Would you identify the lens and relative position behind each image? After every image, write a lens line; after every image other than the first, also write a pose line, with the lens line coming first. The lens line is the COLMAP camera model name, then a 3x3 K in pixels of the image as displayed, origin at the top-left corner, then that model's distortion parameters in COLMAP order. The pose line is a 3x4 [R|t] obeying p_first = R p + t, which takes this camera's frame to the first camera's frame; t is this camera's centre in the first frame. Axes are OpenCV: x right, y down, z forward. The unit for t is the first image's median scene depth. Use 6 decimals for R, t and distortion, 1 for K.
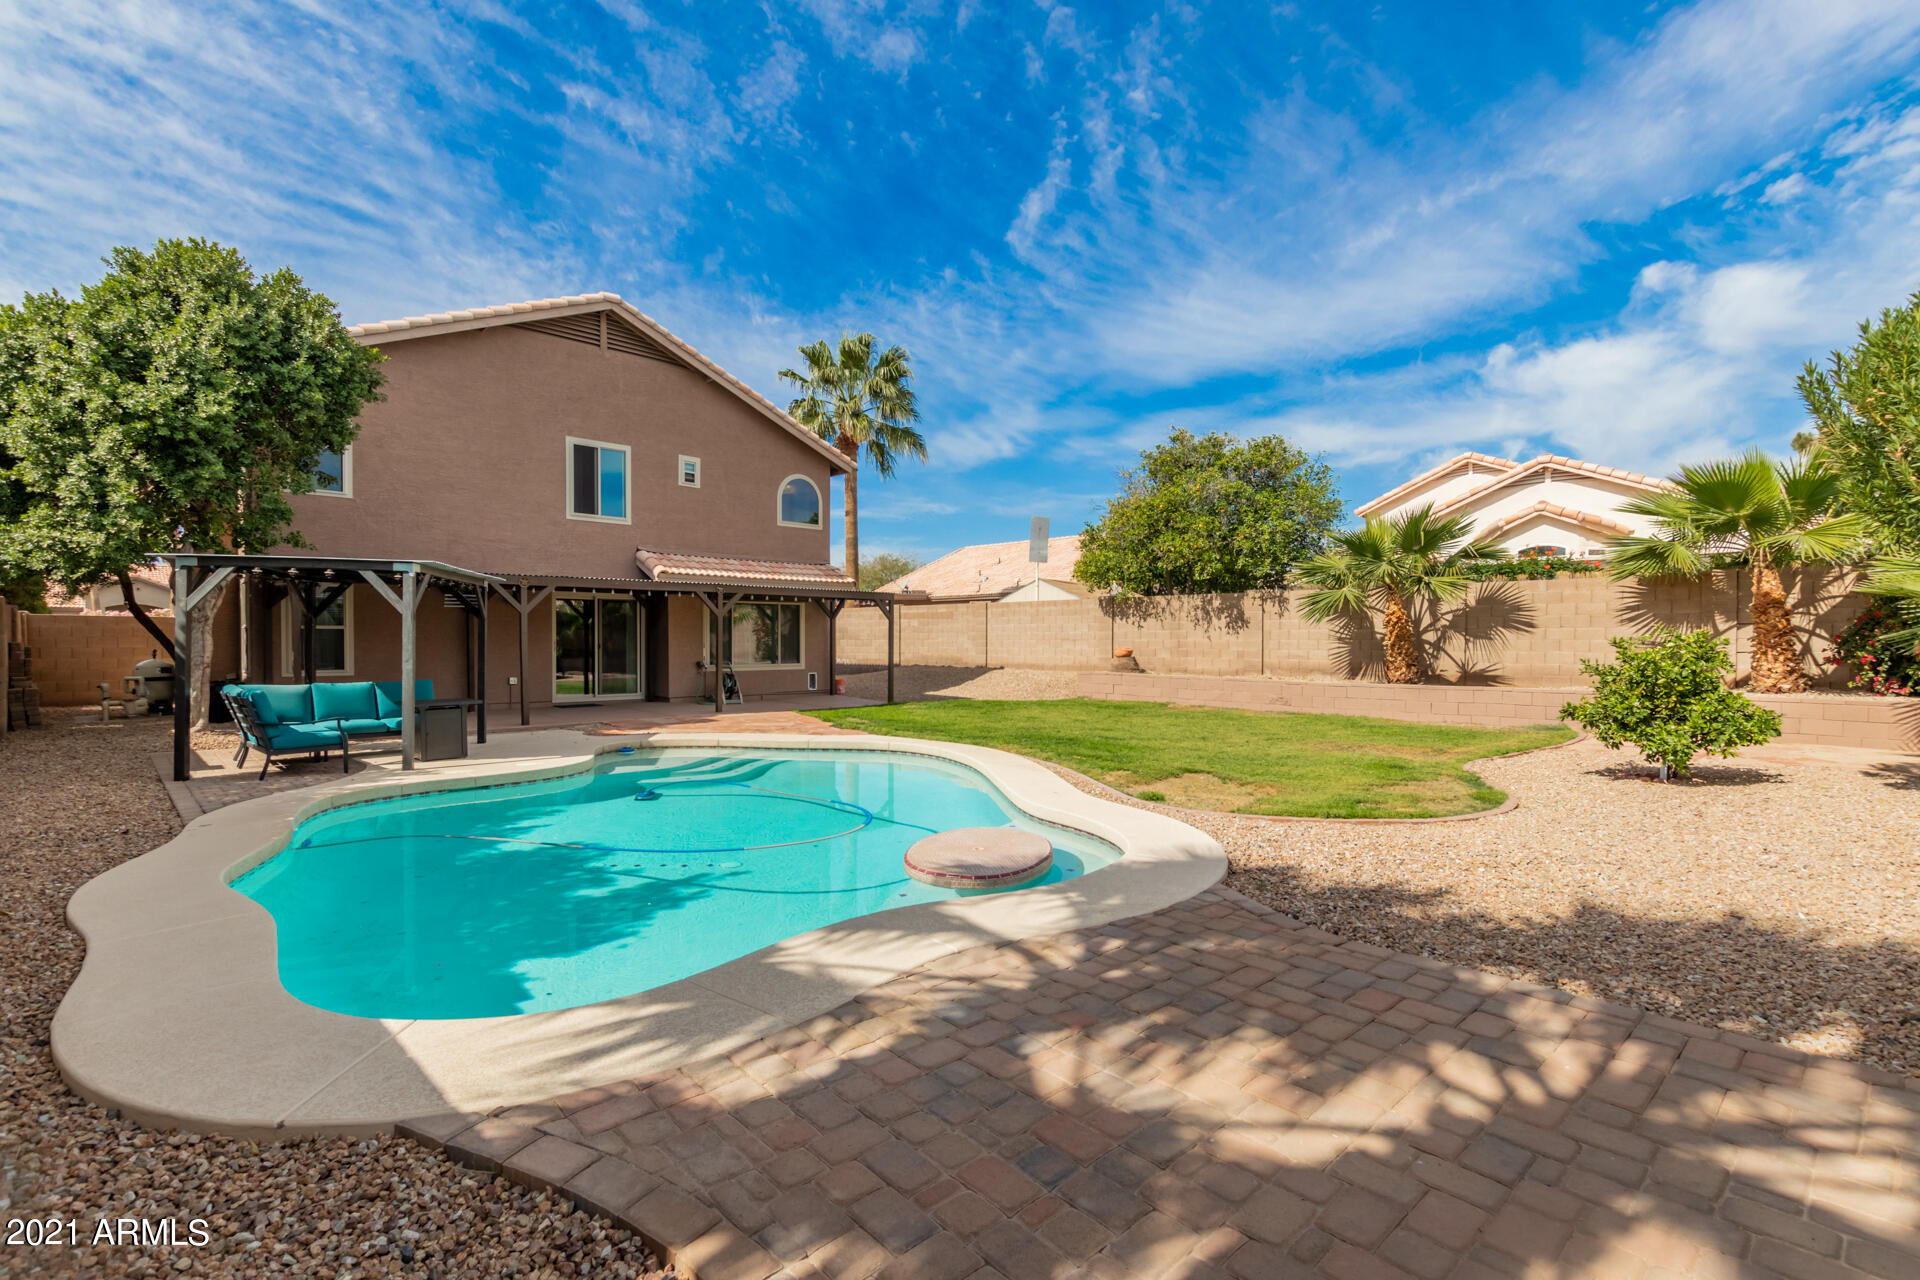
lens RADIAL K [[894.0, 0, 952.1], [0, 894.0, 645.1], [0, 0, 1]] dist [0.013362, 0.000011]
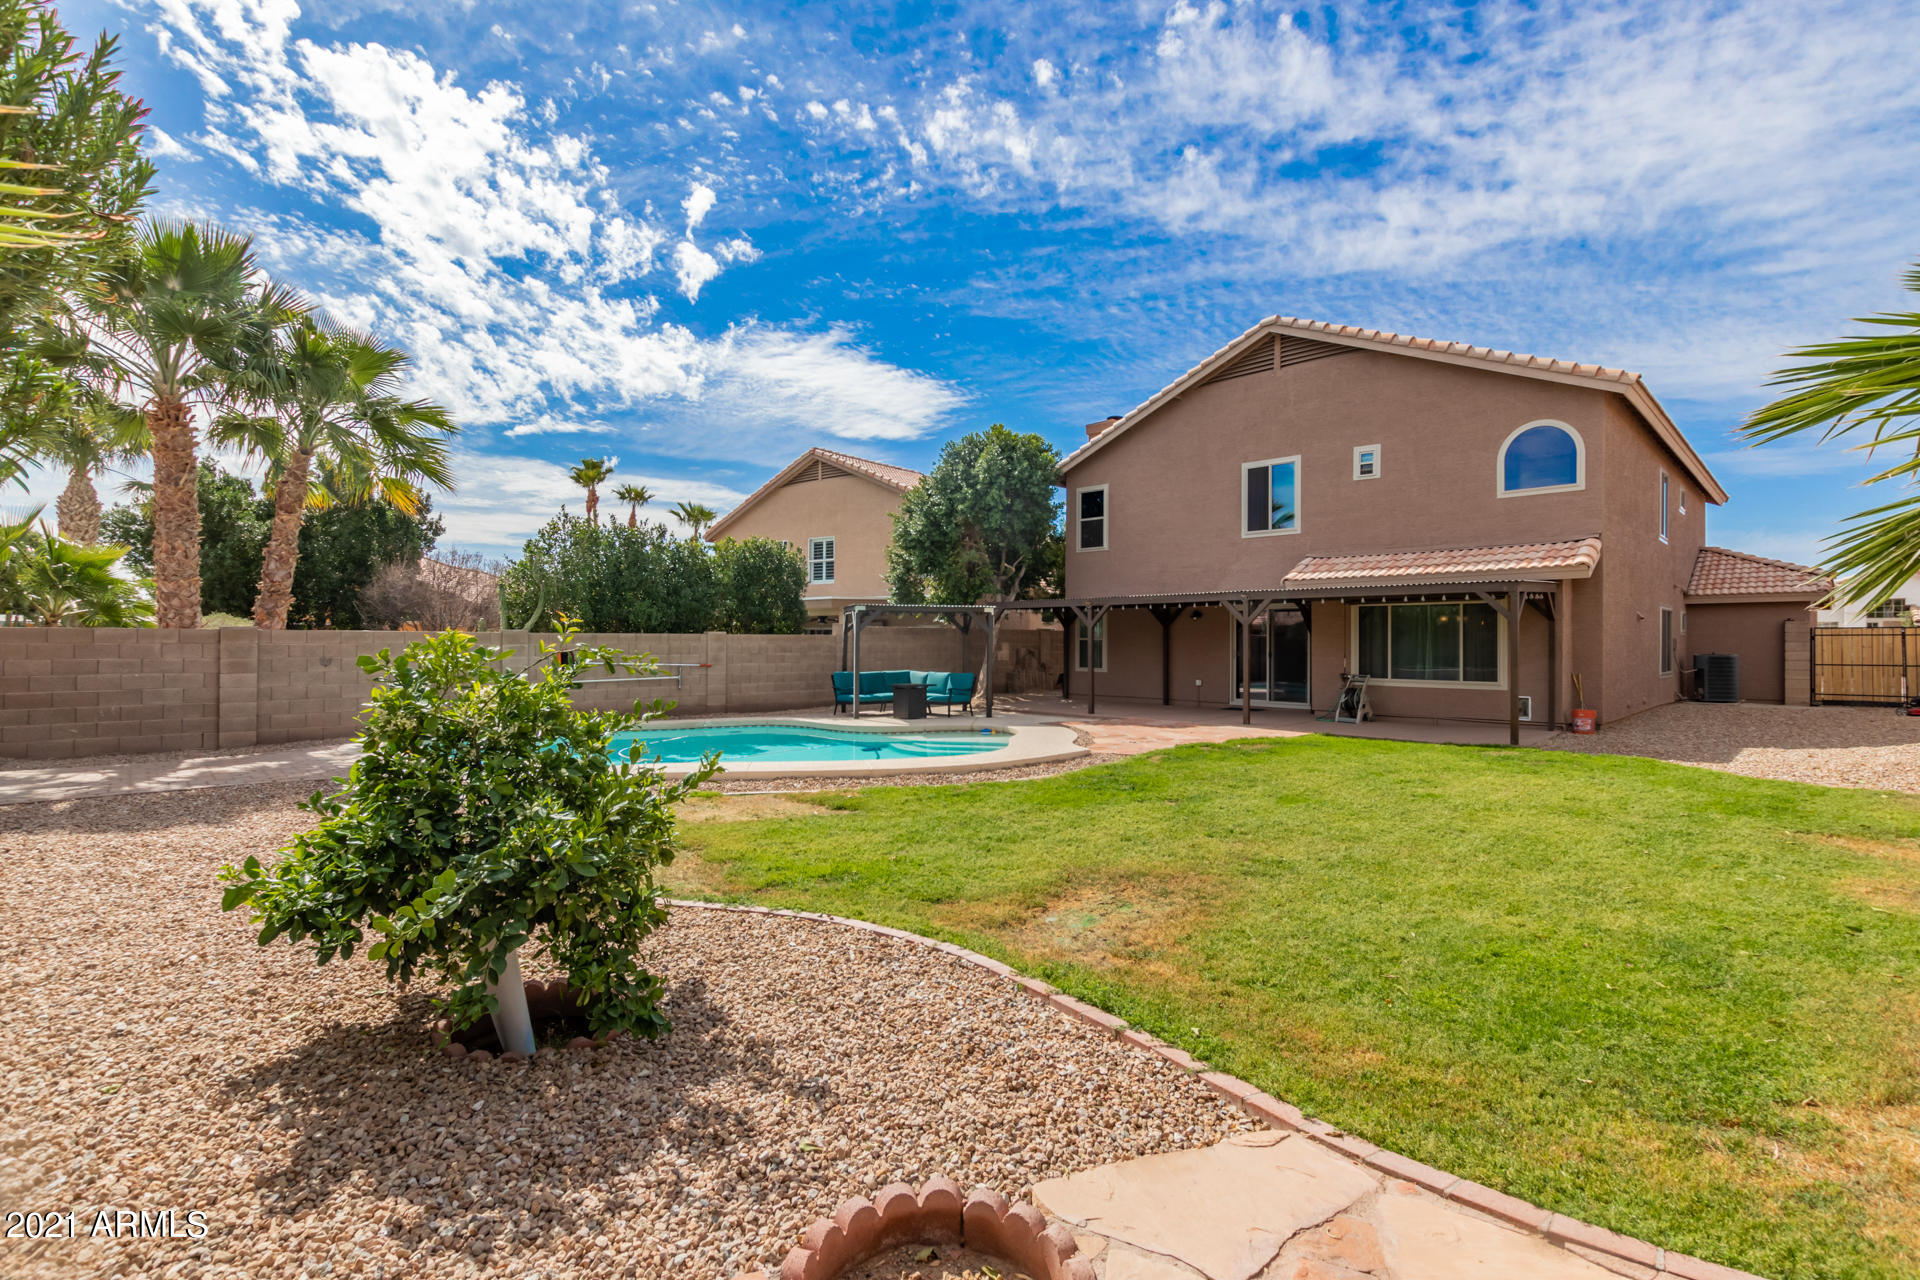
lens RADIAL K [[894.0, 0, 952.1], [0, 894.0, 645.1], [0, 0, 1]] dist [0.013362, 0.000011]
pose [[-0.008547, -0.005709, -0.999947, 0.622604], [-0.021423, 0.999755, -0.005525, 0.003511], [0.999734, 0.021375, -0.008667, 0.608614]]
